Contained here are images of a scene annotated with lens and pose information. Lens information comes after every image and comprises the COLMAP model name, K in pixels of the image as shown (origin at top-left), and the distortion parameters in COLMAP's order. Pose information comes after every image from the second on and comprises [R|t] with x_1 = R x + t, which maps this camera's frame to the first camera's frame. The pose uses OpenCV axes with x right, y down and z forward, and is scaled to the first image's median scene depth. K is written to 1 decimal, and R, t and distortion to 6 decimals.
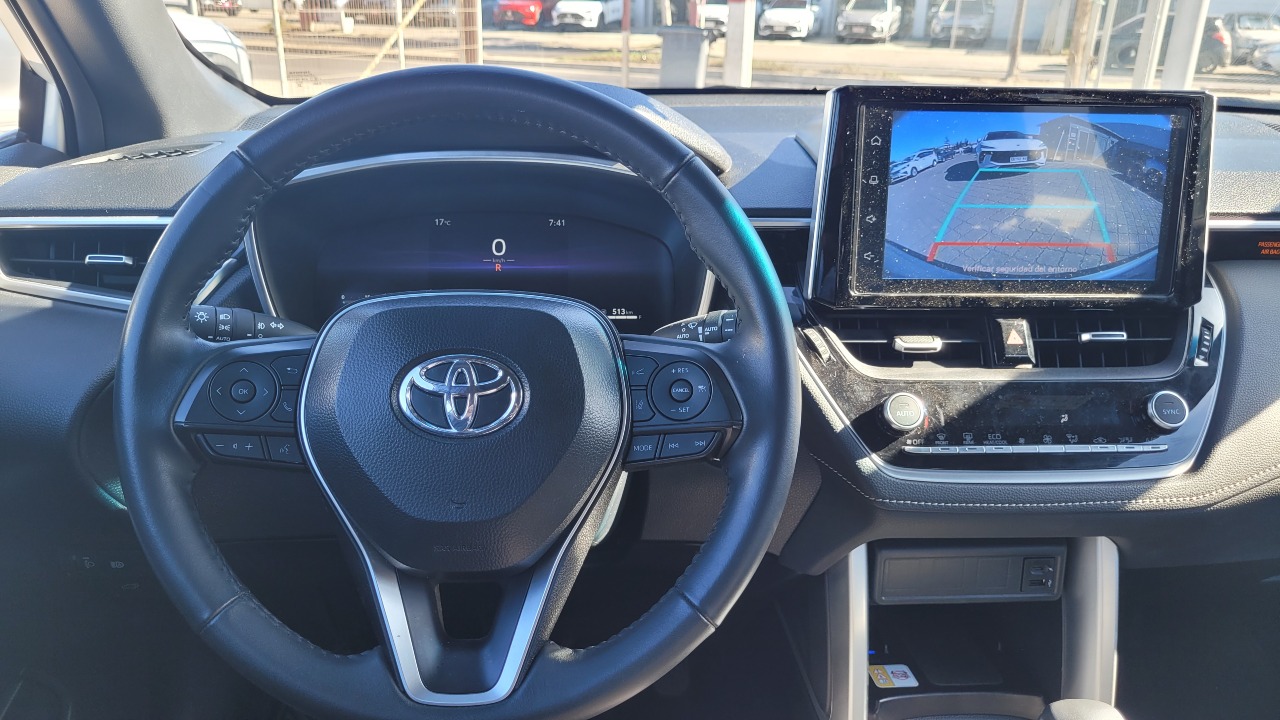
lens RADIAL K [[966.9, 0, 614.7], [0, 966.9, 361.2], [0, 0, 1]] dist [0.025716, -0.008849]
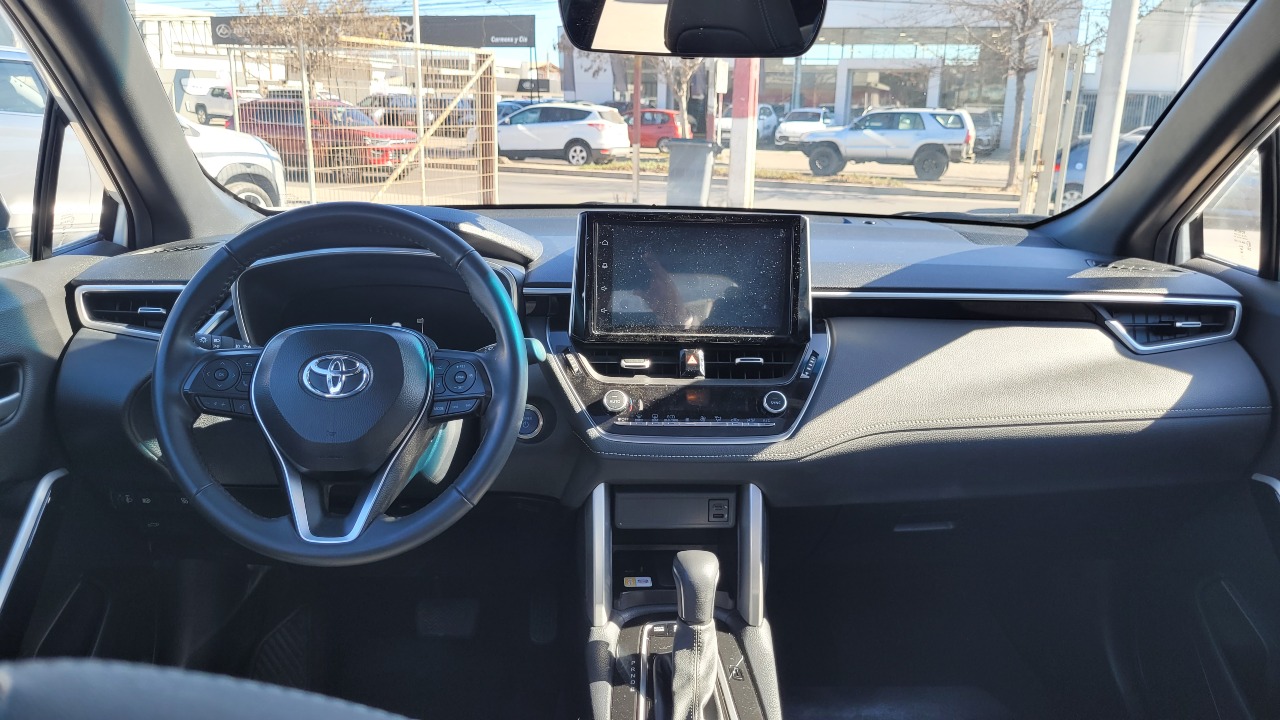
lens RADIAL K [[990.6, 0, 640.0], [0, 990.6, 360.0], [0, 0, 1]] dist [0.017762, 0.002134]
pose [[0.999895, 0.006967, -0.012689, 0.348127], [-0.008193, 0.995025, -0.099291, 0.146433], [0.011934, 0.099385, 0.994978, -0.696765]]
